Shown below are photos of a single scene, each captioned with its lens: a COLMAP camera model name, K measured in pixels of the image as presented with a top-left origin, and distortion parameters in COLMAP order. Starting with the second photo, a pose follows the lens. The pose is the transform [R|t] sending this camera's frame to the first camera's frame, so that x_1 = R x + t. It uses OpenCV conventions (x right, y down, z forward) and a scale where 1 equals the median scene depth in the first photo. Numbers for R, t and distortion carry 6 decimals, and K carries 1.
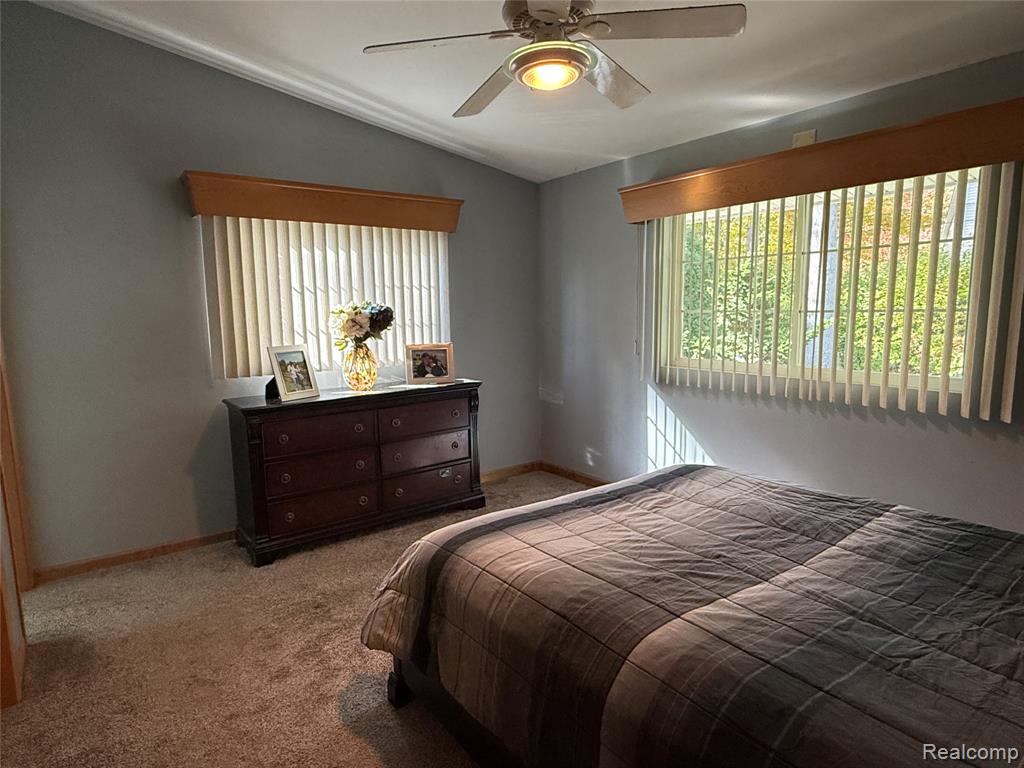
lens RADIAL K [[594.2, 0, 505.1], [0, 594.2, 381.7], [0, 0, 1]] dist [0.007697, -0.001106]
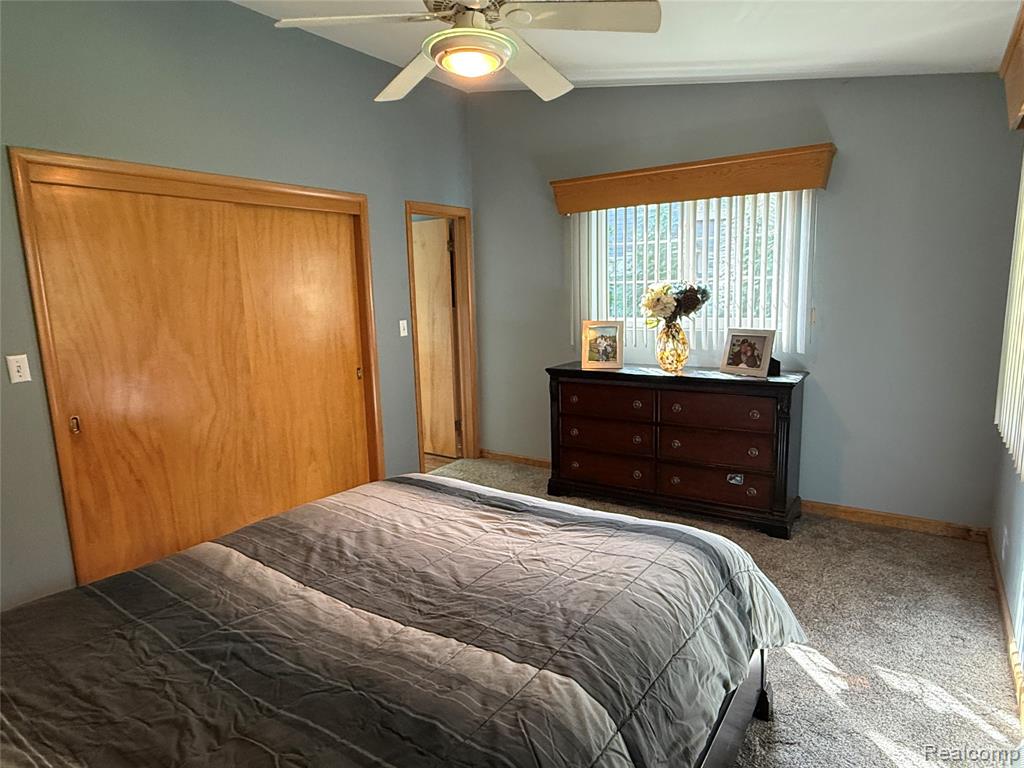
lens RADIAL K [[594.2, 0, 508.4], [0, 594.2, 383.5], [0, 0, 1]] dist [0.007697, -0.001106]
pose [[0.336897, 0.156231, -0.928489, 0.655129], [-0.099283, 0.986534, 0.129974, -0.072868], [0.936292, 0.048395, 0.347871, 0.442537]]
